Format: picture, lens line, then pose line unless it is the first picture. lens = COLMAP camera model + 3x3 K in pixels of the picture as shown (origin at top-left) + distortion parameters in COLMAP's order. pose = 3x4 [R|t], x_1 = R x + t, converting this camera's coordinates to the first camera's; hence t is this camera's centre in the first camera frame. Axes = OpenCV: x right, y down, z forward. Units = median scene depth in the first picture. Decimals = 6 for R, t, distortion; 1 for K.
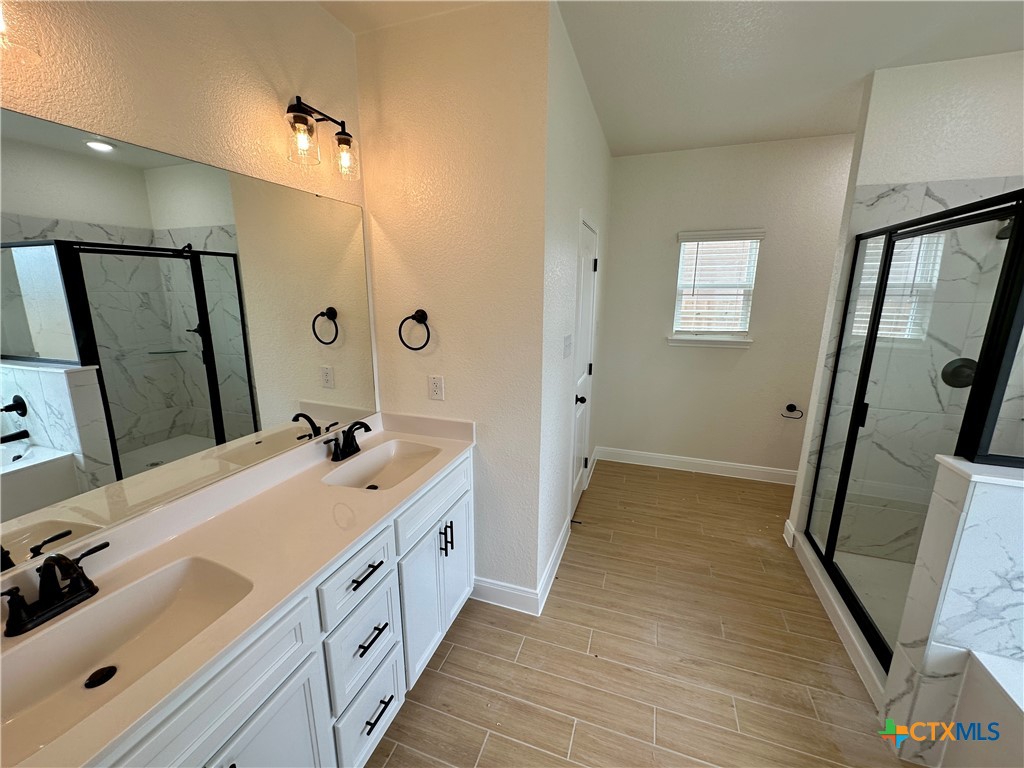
lens RADIAL K [[409.5, 0, 514.7], [0, 409.5, 381.6], [0, 0, 1]] dist [-0.000631, 0.000414]
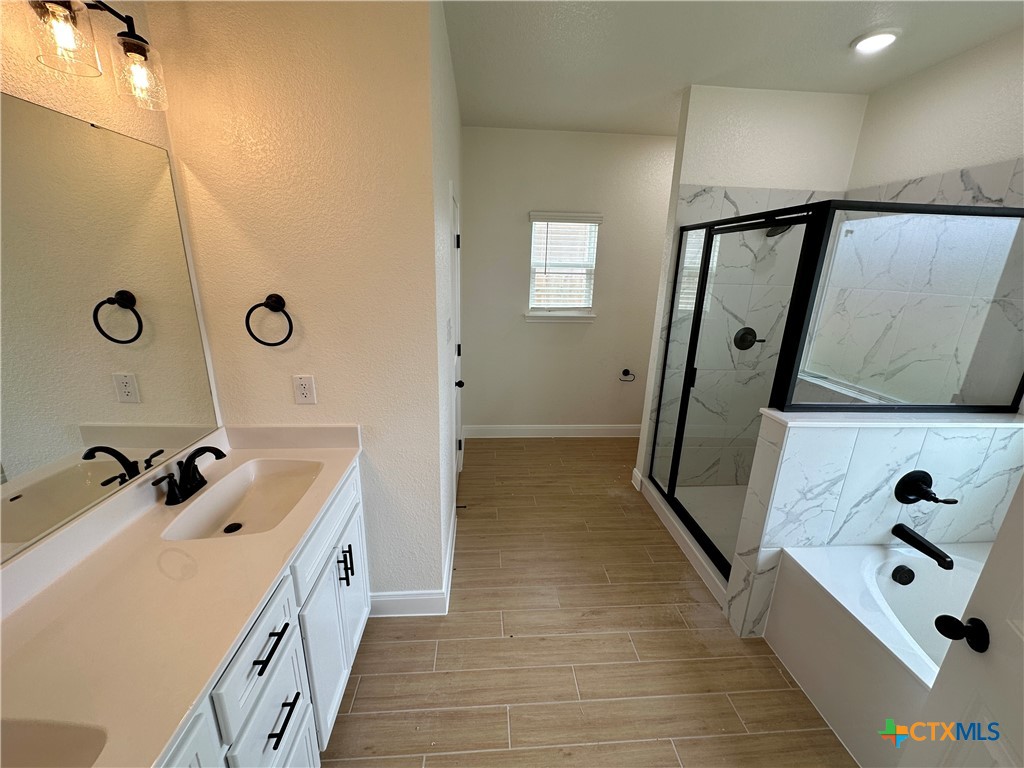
lens RADIAL K [[409.5, 0, 514.7], [0, 409.5, 381.6], [0, 0, 1]] dist [-0.000631, 0.000414]
pose [[0.918252, -0.090022, 0.385628, -0.120928], [0.064017, 0.994755, 0.079780, -0.040259], [-0.390787, -0.048572, 0.919199, 0.081798]]
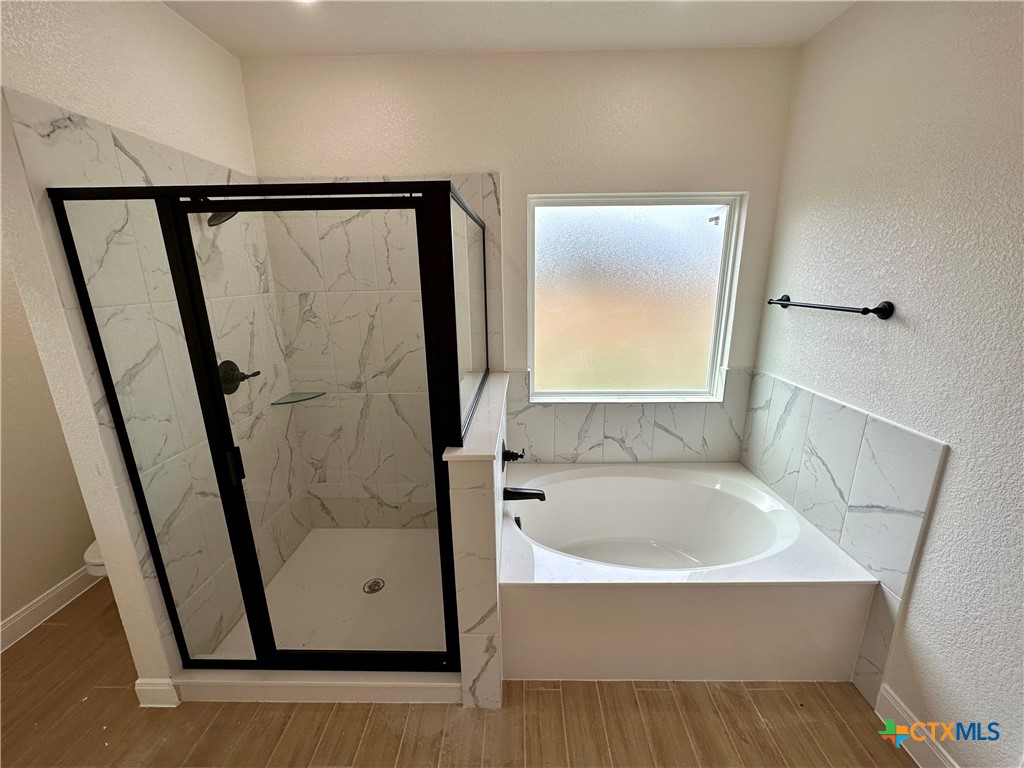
lens RADIAL K [[409.5, 0, 514.7], [0, 409.5, 381.6], [0, 0, 1]] dist [-0.000631, 0.000414]
pose [[-0.306552, -0.244994, 0.919785, 0.090676], [0.220956, 0.921598, 0.319118, -0.177292], [-0.925853, 0.301058, -0.228384, 0.703263]]
